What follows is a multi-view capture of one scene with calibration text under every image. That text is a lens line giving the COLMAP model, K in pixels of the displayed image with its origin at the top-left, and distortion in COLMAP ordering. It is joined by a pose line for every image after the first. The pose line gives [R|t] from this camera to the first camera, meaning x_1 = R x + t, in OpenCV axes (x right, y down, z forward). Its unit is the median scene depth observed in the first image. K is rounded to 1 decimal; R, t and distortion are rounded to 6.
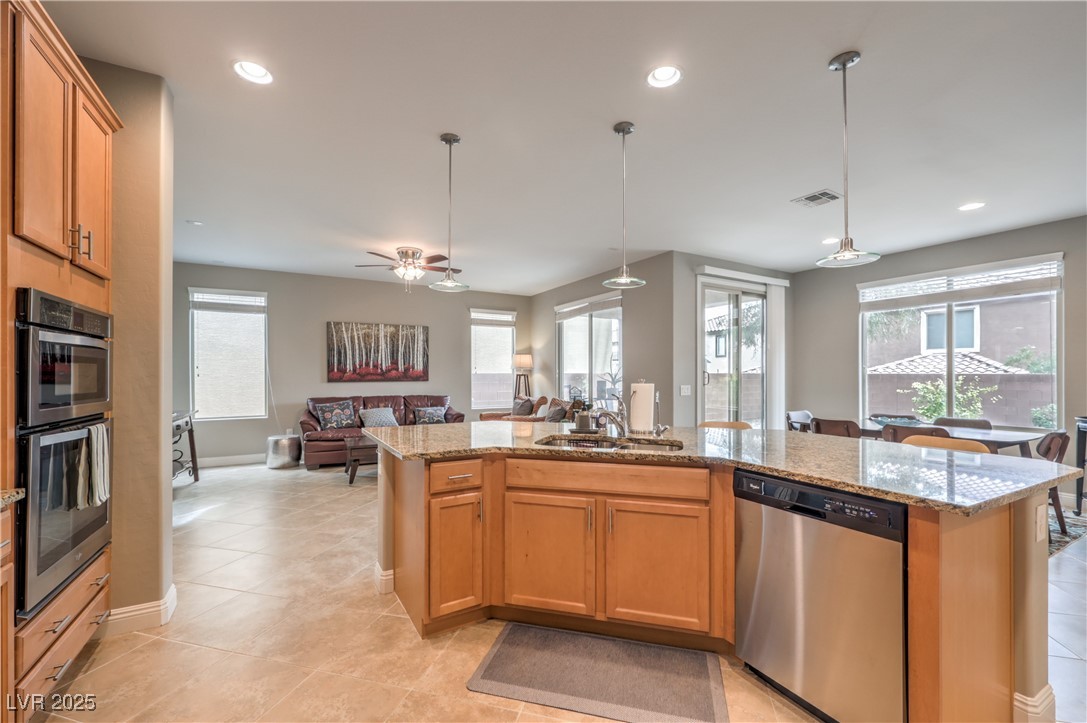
lens RADIAL K [[445.0, 0, 548.9], [0, 445.0, 372.8], [0, 0, 1]] dist [0.003621, -0.001149]
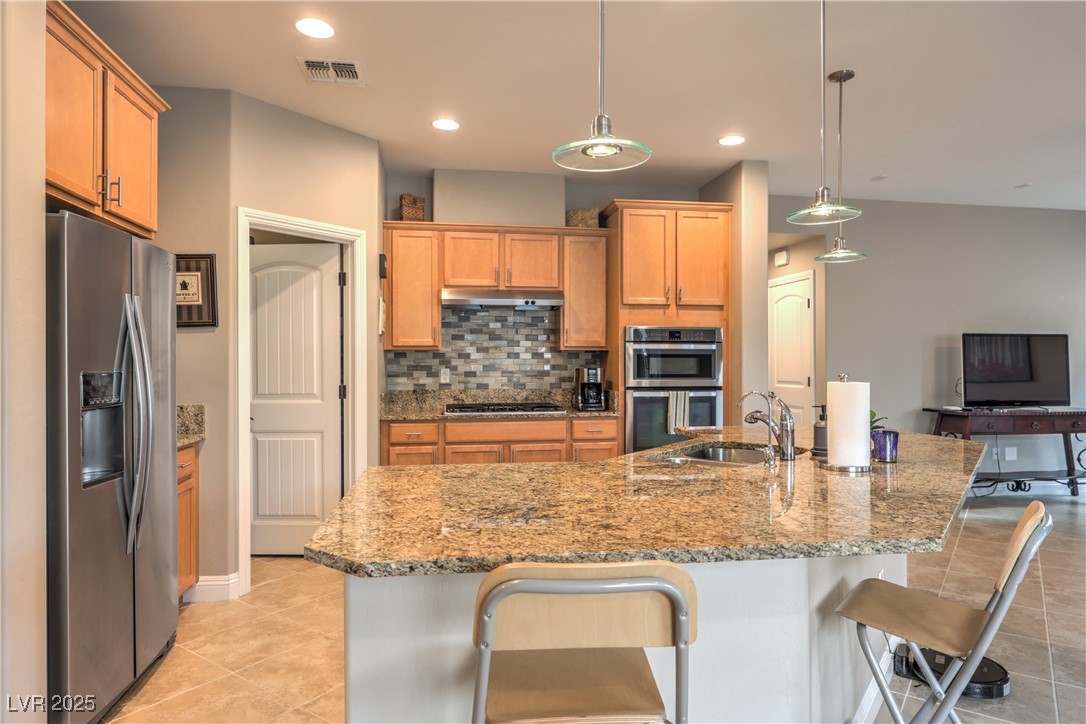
lens RADIAL K [[659.3, 0, 541.7], [0, 659.3, 358.0], [0, 0, 1]] dist [-0.009291, 0.000155]
pose [[-0.351558, -0.002516, -0.936163, 0.447932], [0.006436, 0.999966, -0.005105, -0.004973], [0.936144, -0.007820, -0.351530, 0.358409]]
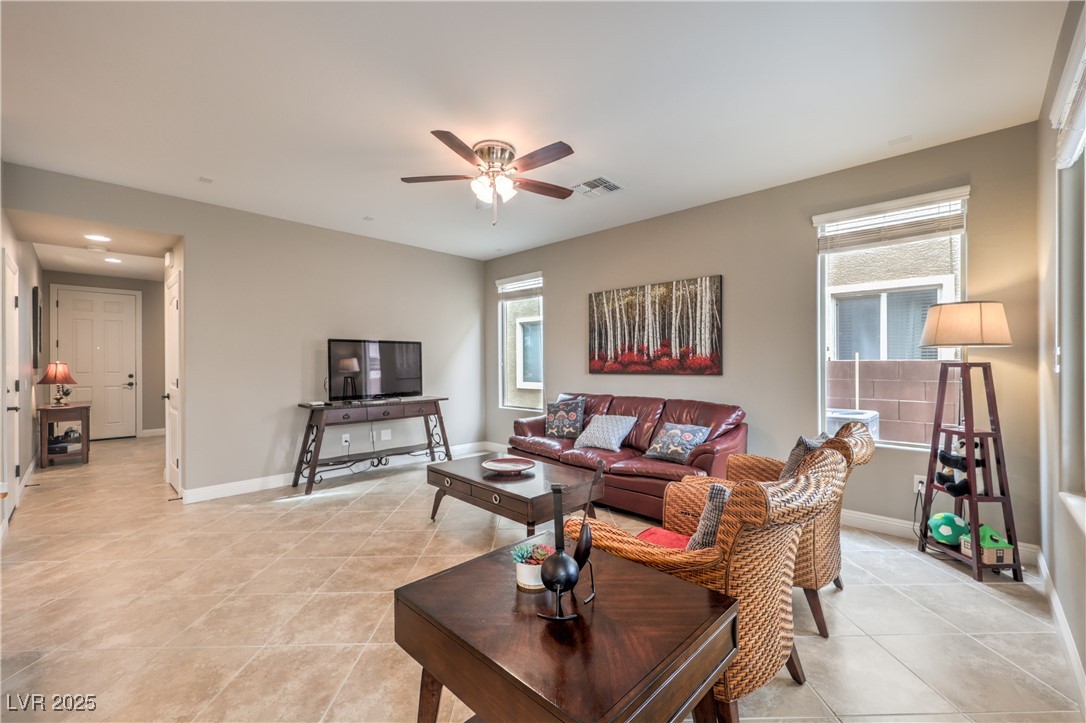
lens RADIAL K [[444.5, 0, 542.4], [0, 444.5, 363.3], [0, 0, 1]] dist [0.003621, -0.001149]
pose [[0.271813, 0.003570, -0.962343, 0.205342], [0.009930, 0.999929, 0.006514, -0.002053], [0.962299, -0.011327, 0.271758, 0.694421]]
